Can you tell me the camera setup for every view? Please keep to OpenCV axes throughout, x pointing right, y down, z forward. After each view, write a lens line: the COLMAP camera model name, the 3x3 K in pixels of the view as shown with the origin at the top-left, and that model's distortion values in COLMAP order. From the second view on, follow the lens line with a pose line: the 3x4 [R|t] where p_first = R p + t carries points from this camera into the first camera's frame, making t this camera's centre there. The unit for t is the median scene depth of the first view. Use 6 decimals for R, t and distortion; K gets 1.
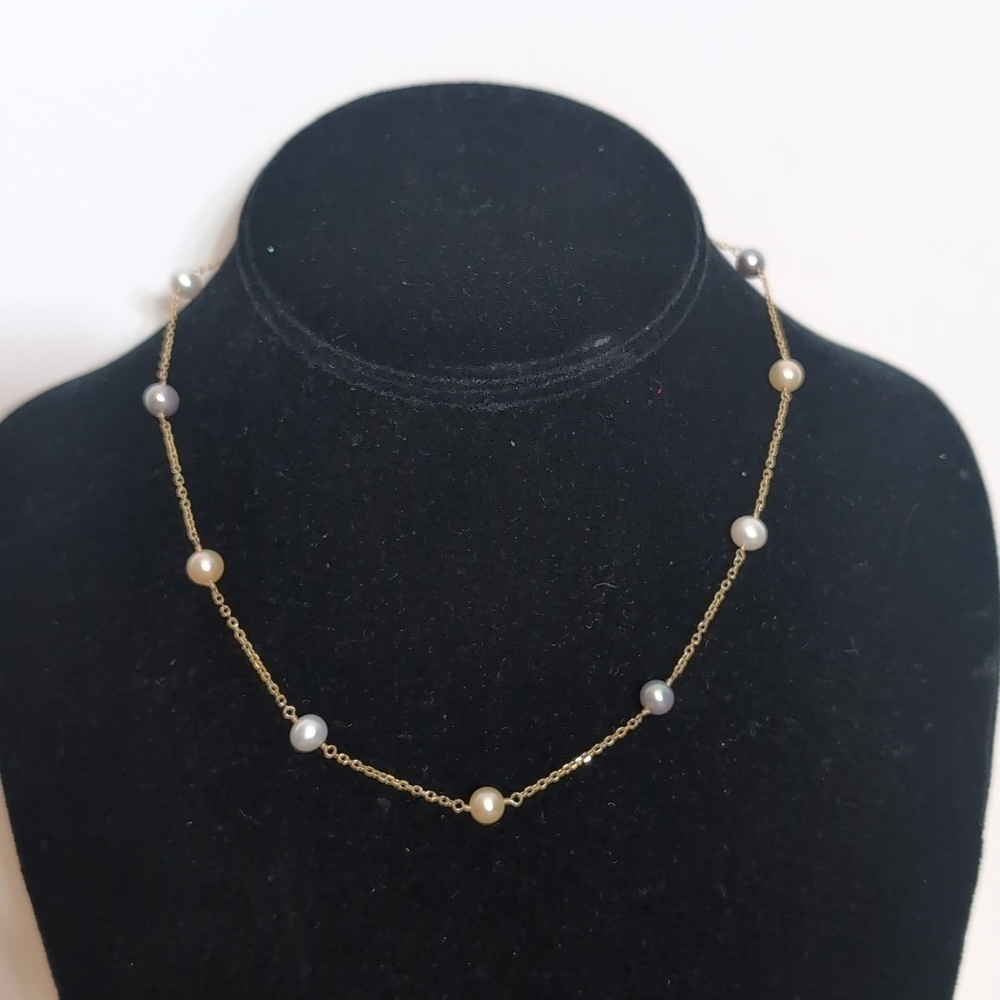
lens RADIAL K [[1655.9, 0, 500.0], [0, 1655.9, 500.0], [0, 0, 1]] dist [0.234127, -1.159598]
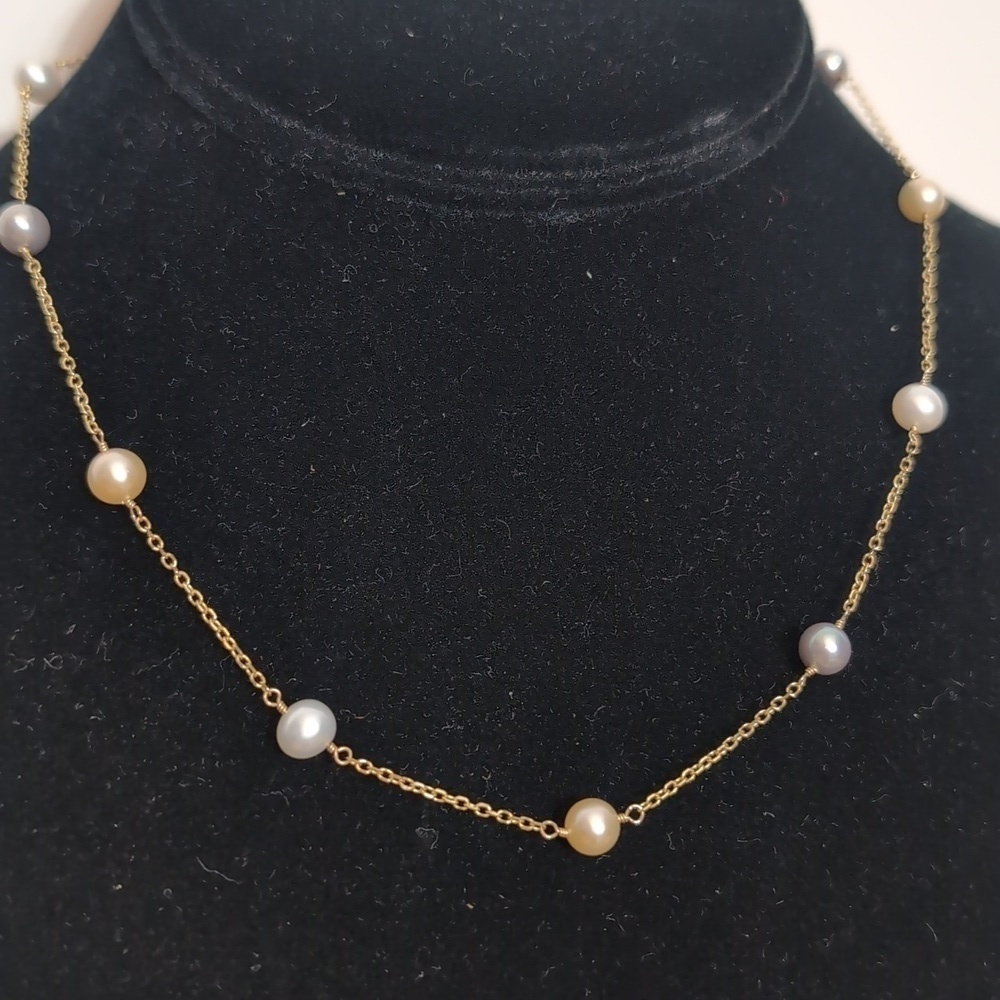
lens RADIAL K [[1655.9, 0, 500.0], [0, 1655.9, 500.0], [0, 0, 1]] dist [0.234127, -1.159598]
pose [[0.984570, -0.032417, 0.171962, -0.144911], [0.038146, 0.998818, -0.030118, 0.074356], [-0.170783, 0.036213, 0.984643, 0.363955]]
